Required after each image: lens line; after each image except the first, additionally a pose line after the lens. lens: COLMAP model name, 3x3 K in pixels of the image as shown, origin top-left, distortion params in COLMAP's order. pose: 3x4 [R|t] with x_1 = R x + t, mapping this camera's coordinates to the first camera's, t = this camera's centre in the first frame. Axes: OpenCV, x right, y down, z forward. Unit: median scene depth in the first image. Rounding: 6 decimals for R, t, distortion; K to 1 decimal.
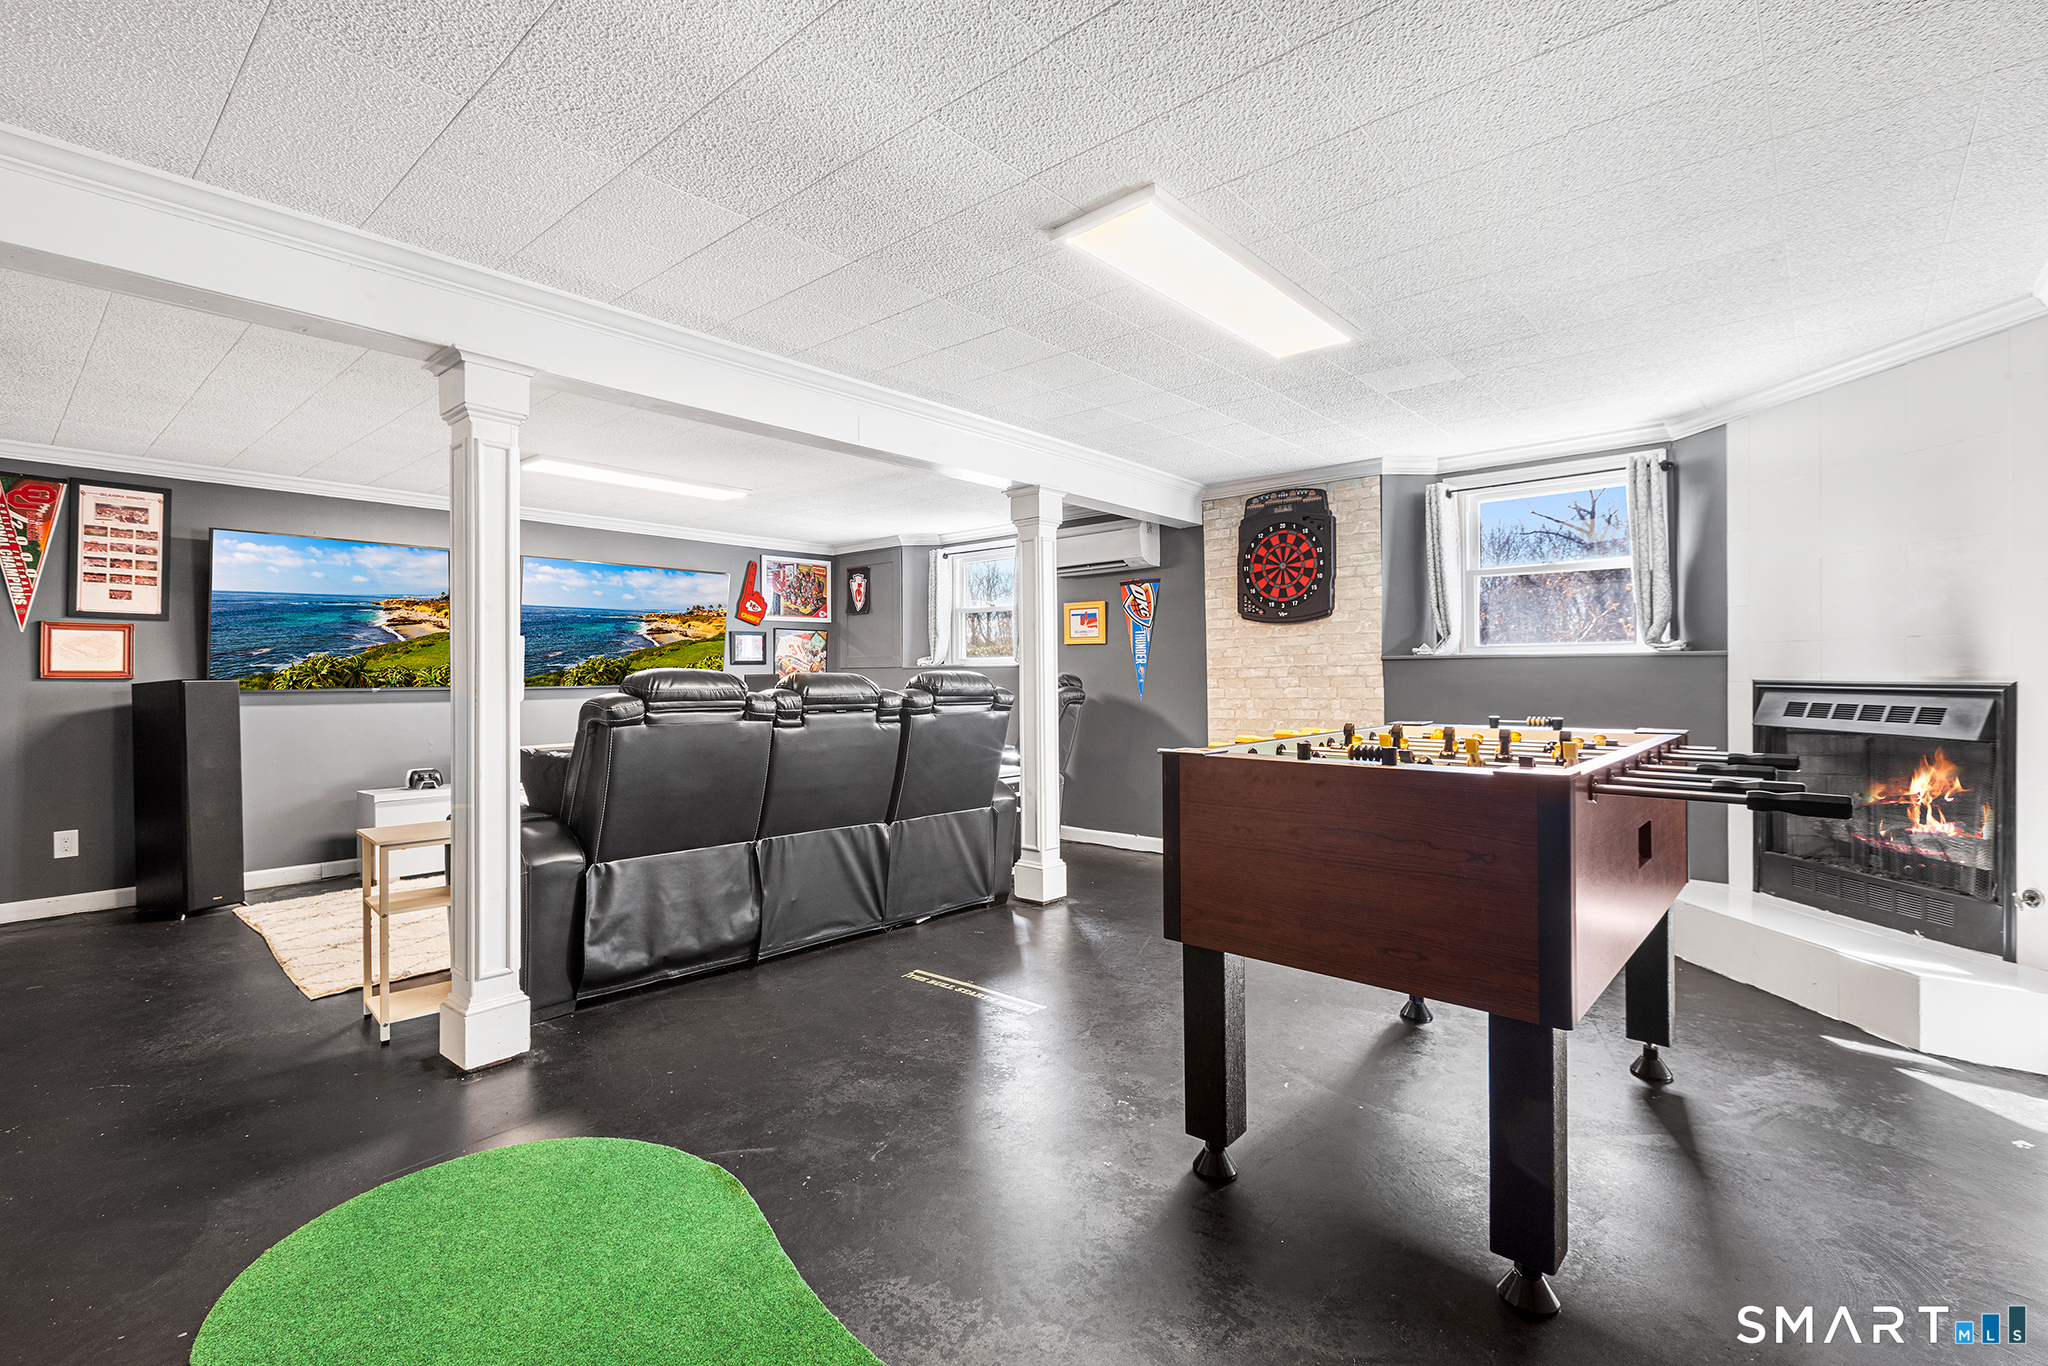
lens RADIAL K [[901.3, 0, 1022.4], [0, 901.3, 672.5], [0, 0, 1]] dist [-0.009441, 0.000156]
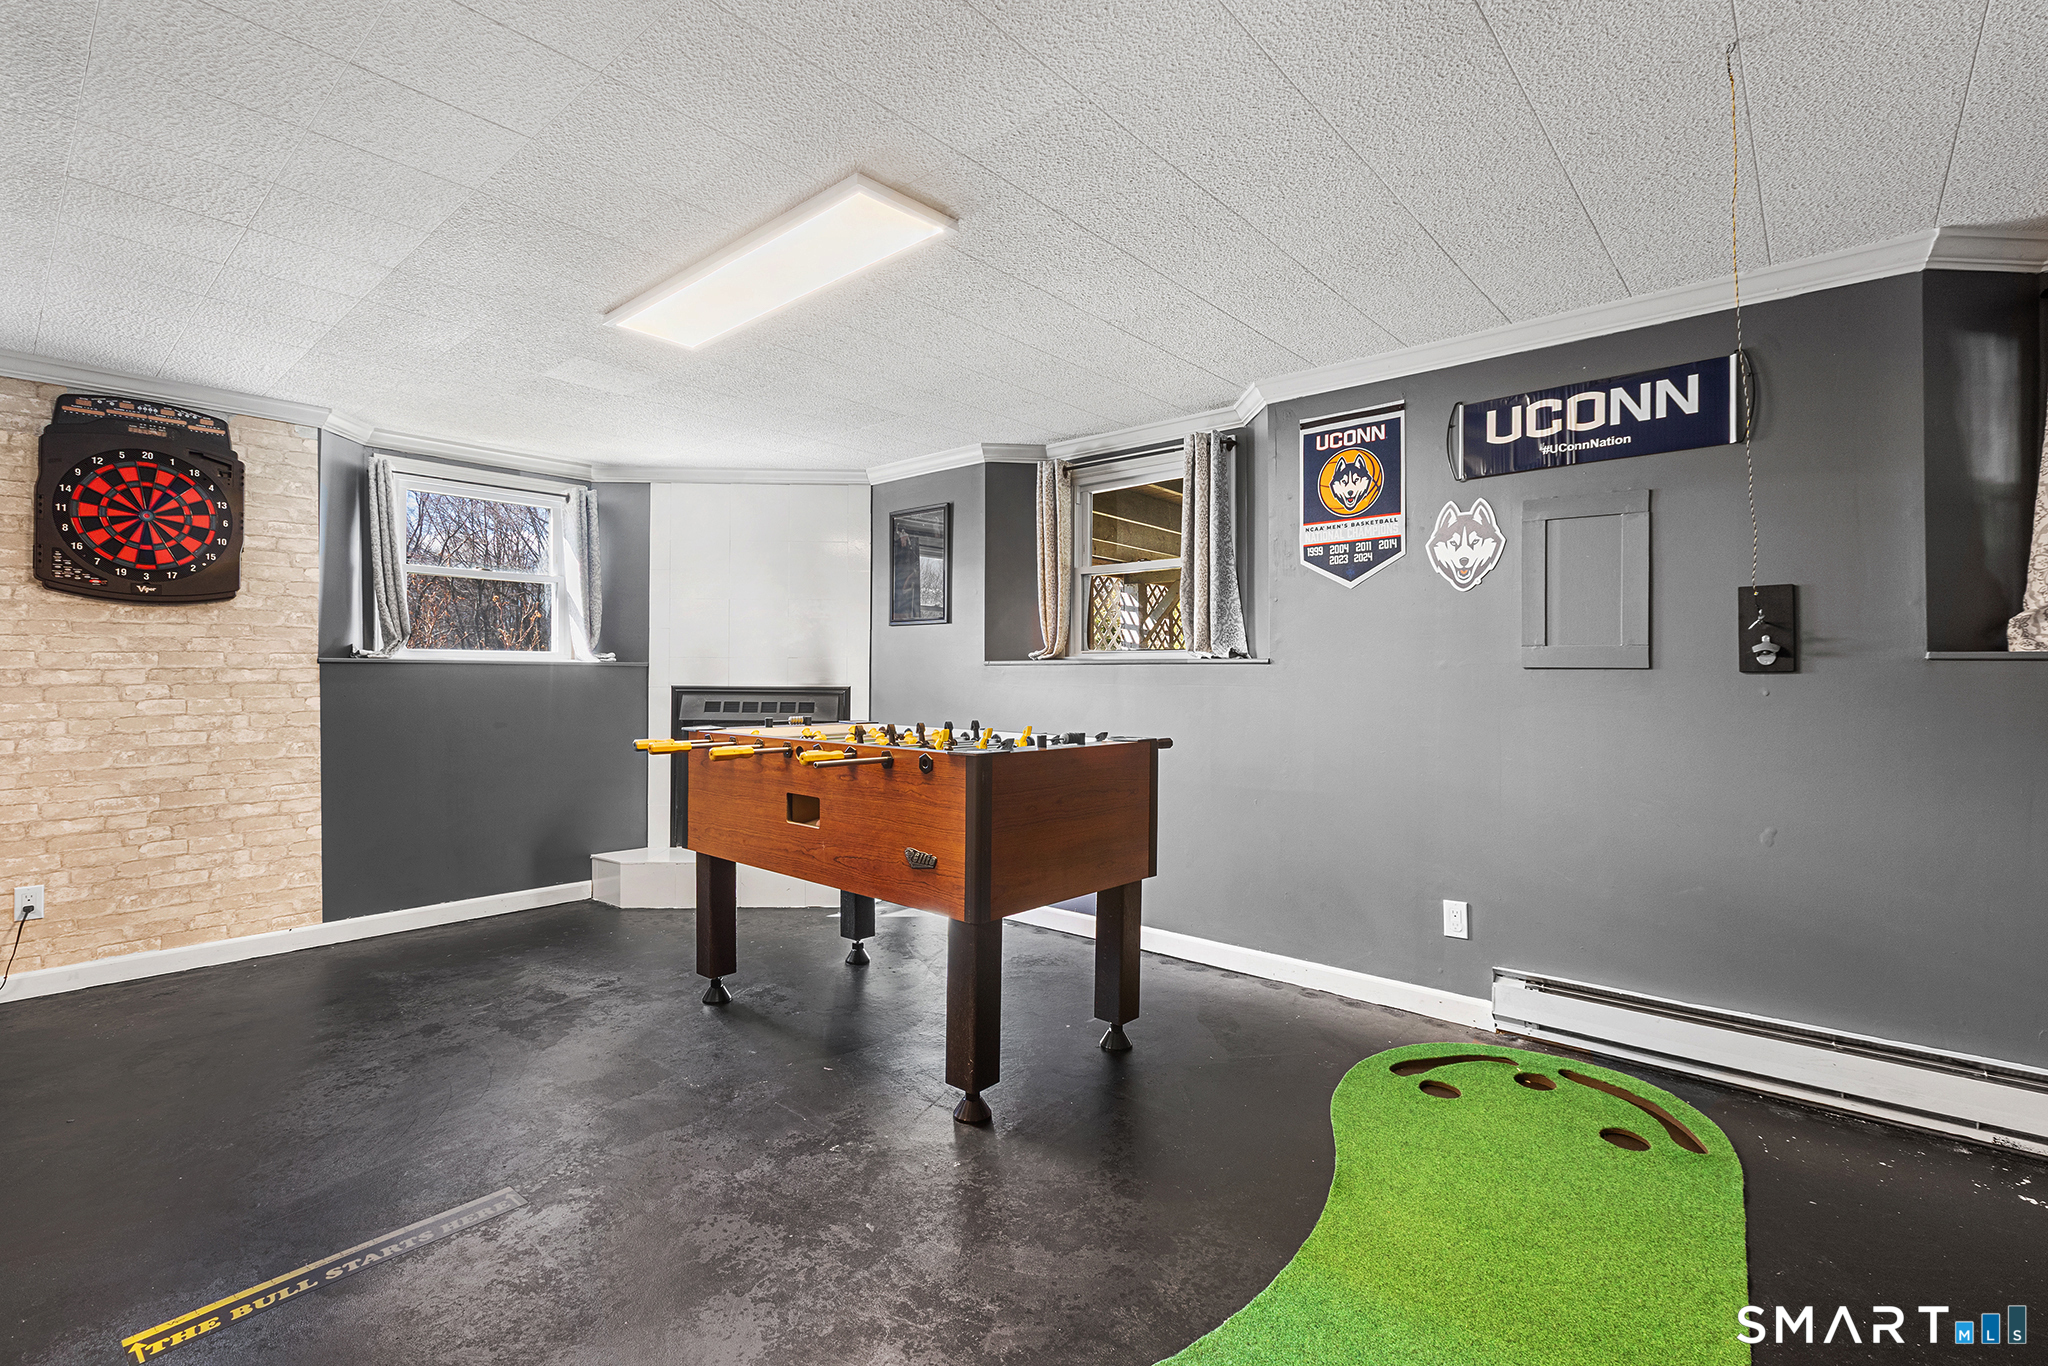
lens RADIAL K [[920.5, 0, 1000.0], [0, 920.5, 670.8], [0, 0, 1]] dist [0.001616, -0.000039]
pose [[0.028035, 0.010538, 0.999551, -0.368566], [-0.005066, 0.999933, -0.010400, -0.001046], [-0.999594, -0.004772, 0.028087, 0.356608]]
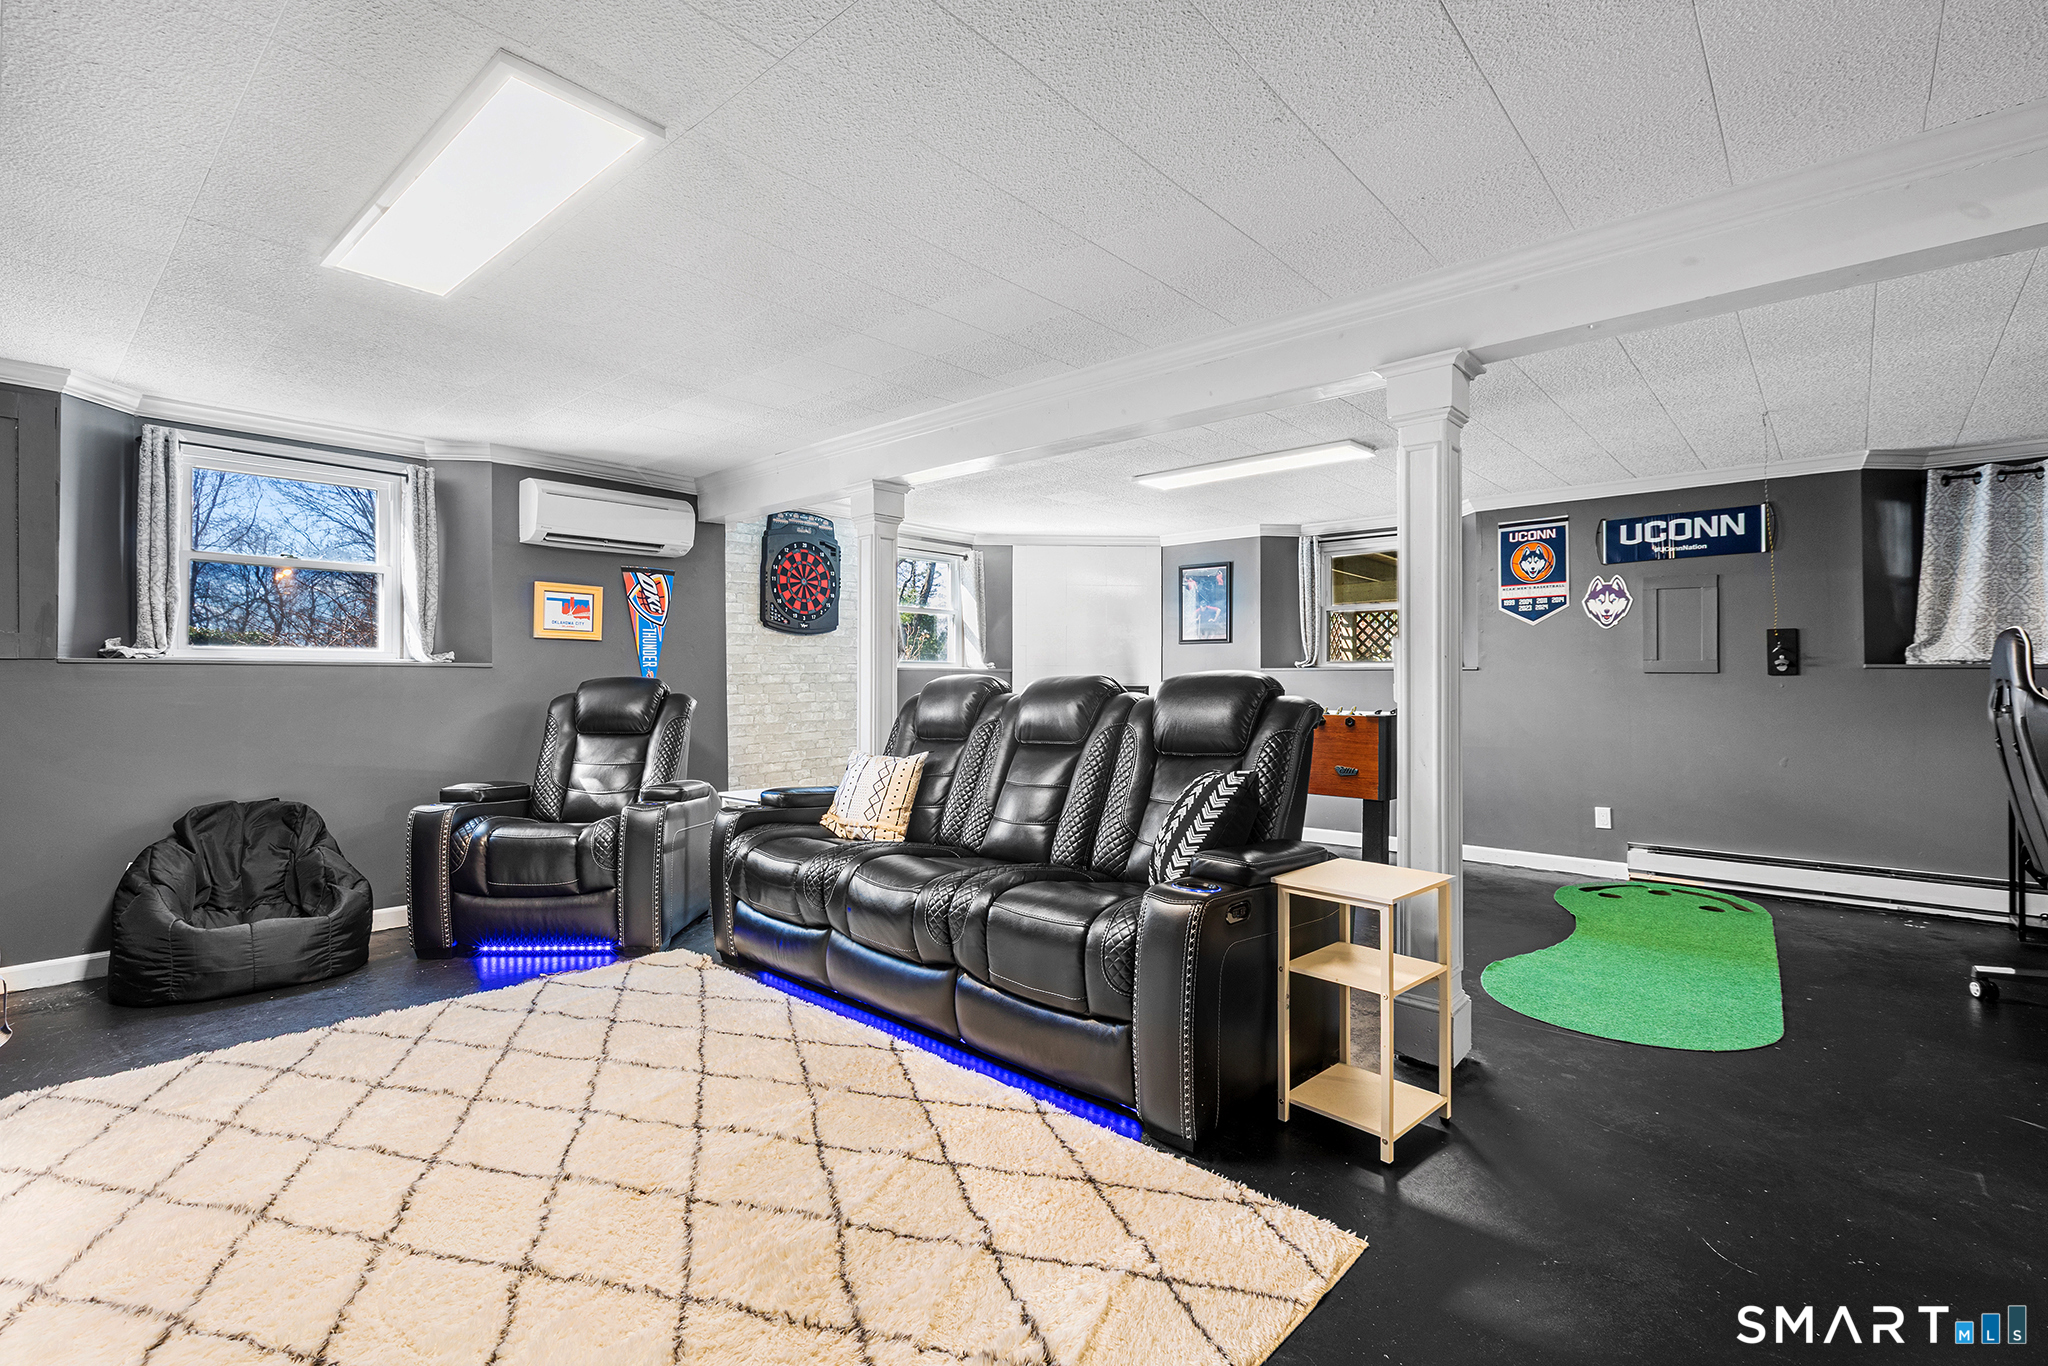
lens RADIAL K [[925.5, 0, 1003.8], [0, 925.5, 668.7], [0, 0, 1]] dist [-0.000097, 0.000013]
pose [[0.030748, 0.018783, 0.999351, -0.831098], [-0.004517, 0.999816, -0.018653, 0.007439], [-0.999517, -0.003941, 0.030827, 0.724648]]
